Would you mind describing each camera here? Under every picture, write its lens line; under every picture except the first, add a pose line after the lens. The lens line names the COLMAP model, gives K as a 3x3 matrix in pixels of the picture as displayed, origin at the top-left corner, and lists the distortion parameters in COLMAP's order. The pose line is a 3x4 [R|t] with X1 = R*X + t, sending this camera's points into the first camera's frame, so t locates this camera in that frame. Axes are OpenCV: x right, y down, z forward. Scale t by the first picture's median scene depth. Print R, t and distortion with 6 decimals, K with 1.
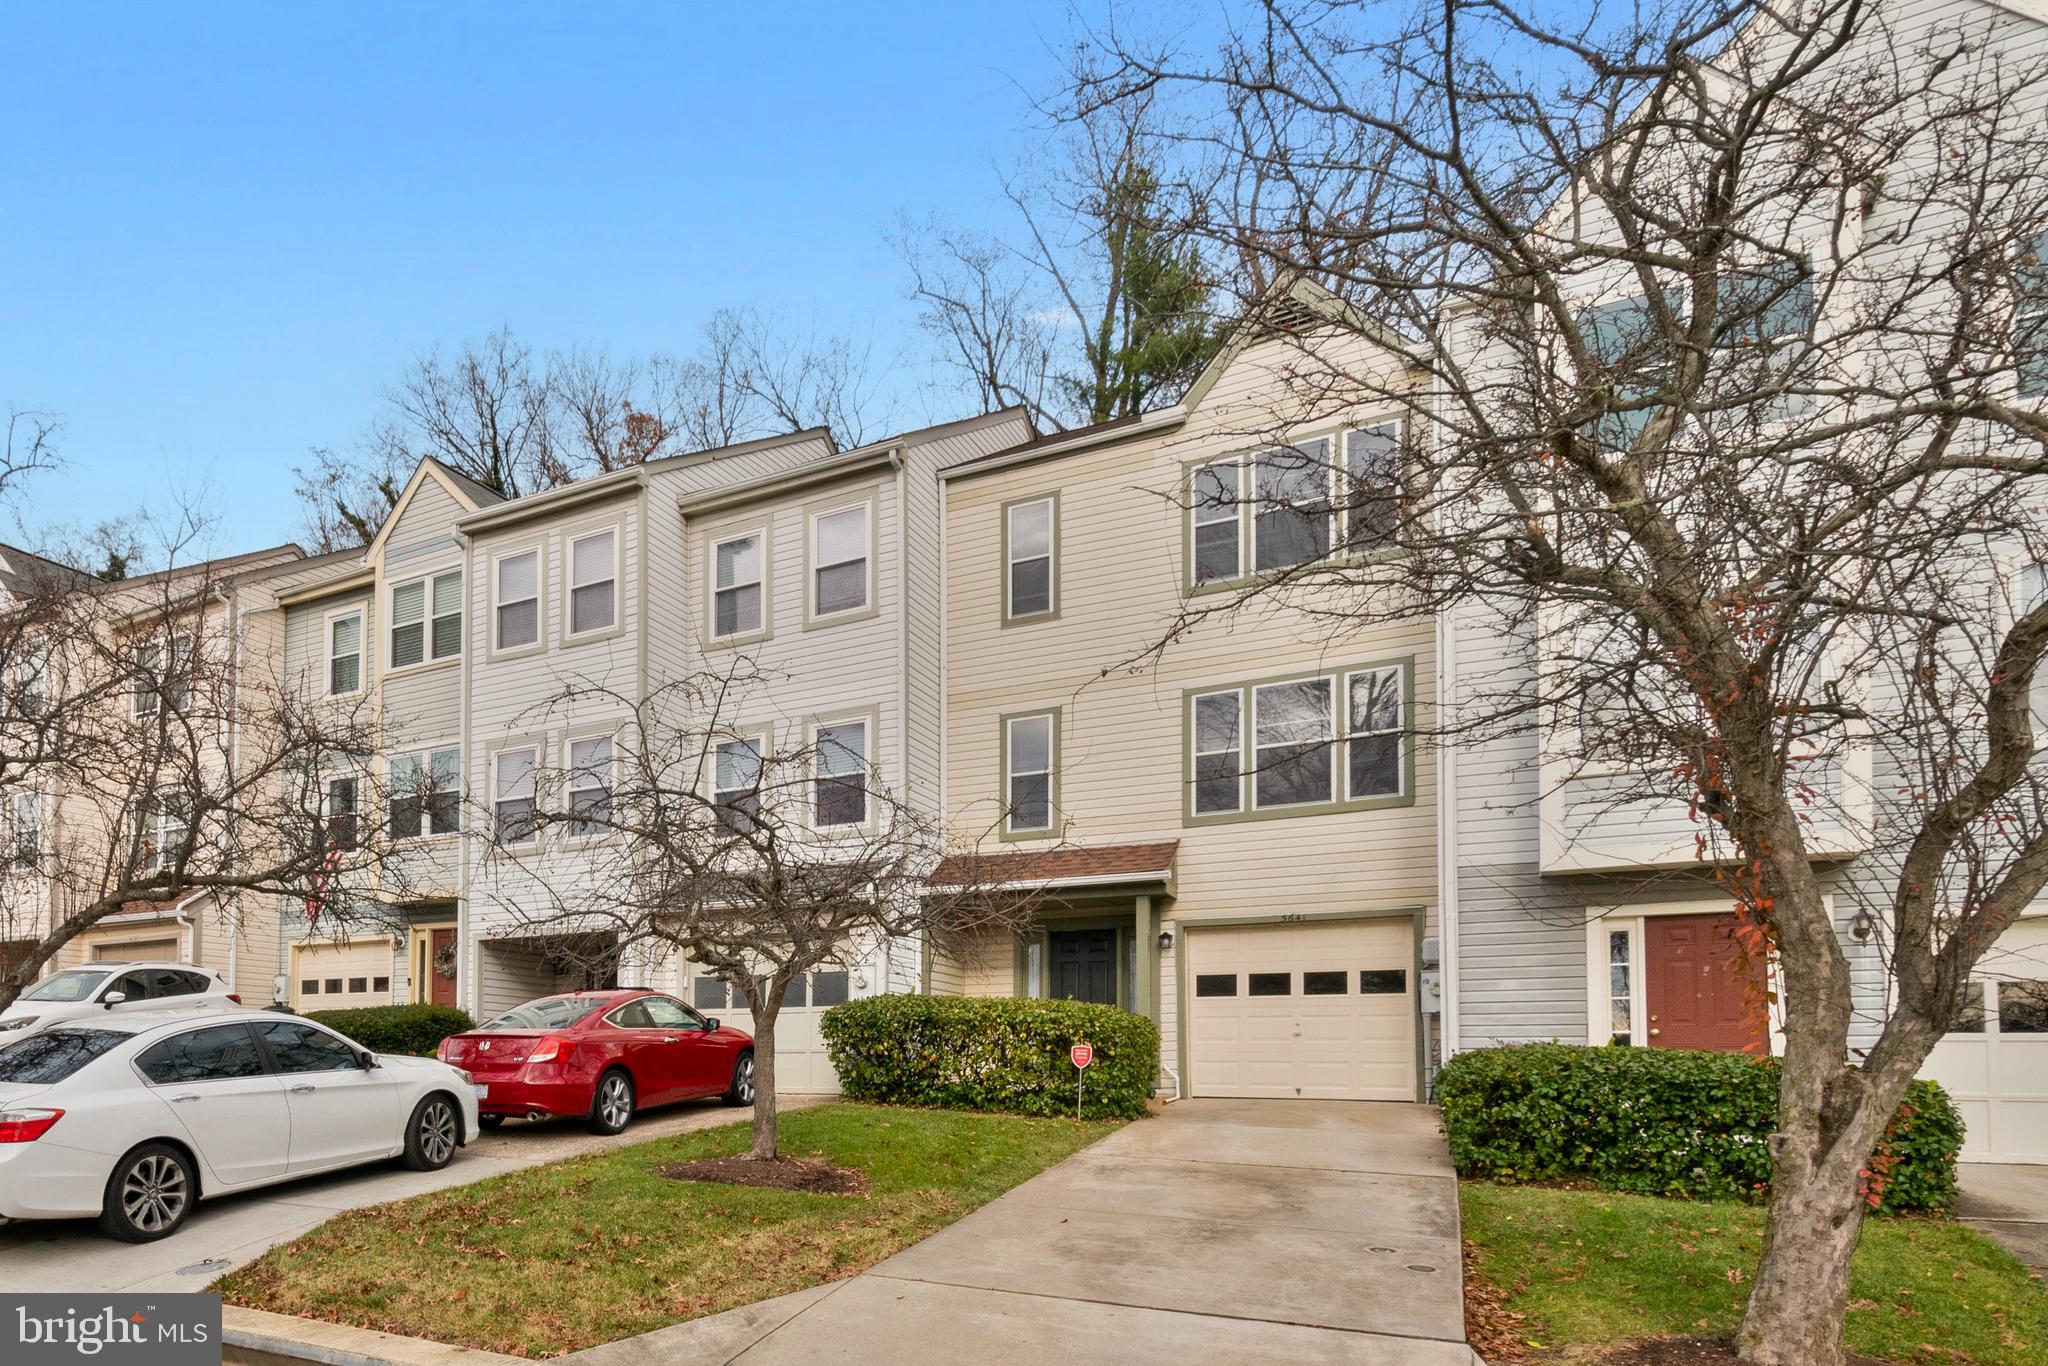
lens RADIAL K [[871.7, 0, 1023.1], [0, 871.7, 696.1], [0, 0, 1]] dist [-0.003067, 0.000121]
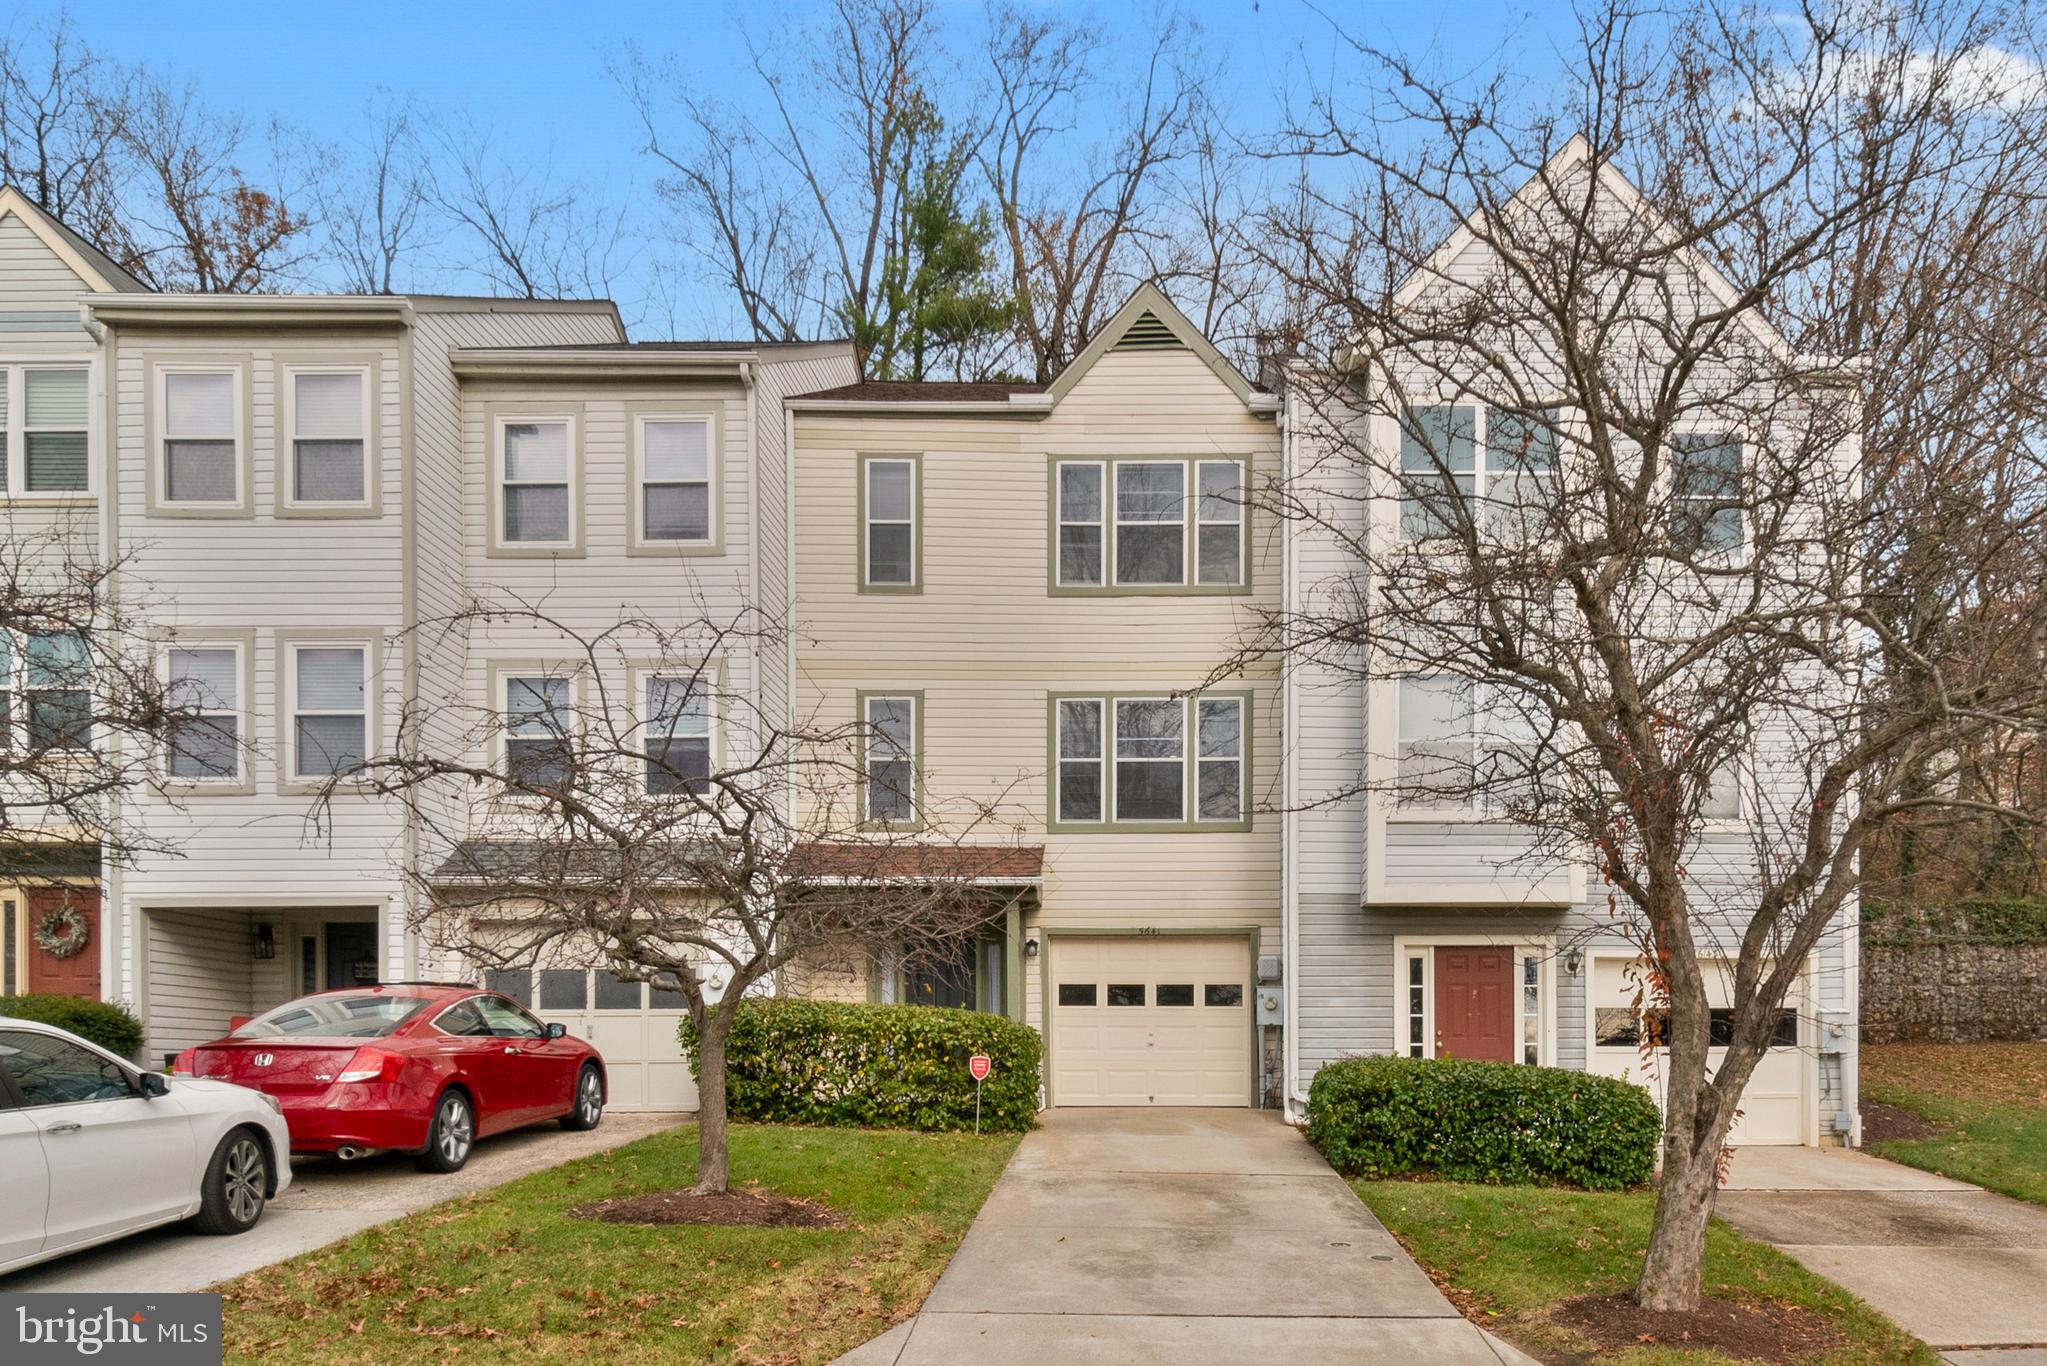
lens RADIAL K [[942.0, 0, 1023.5], [0, 942.0, 683.0], [0, 0, 1]] dist [-0.003149, -0.000197]
pose [[0.921700, 0.141564, 0.361150, -0.288350], [-0.148155, 0.988918, -0.009527, -0.003004], [-0.358497, -0.044725, 0.932459, 0.029897]]
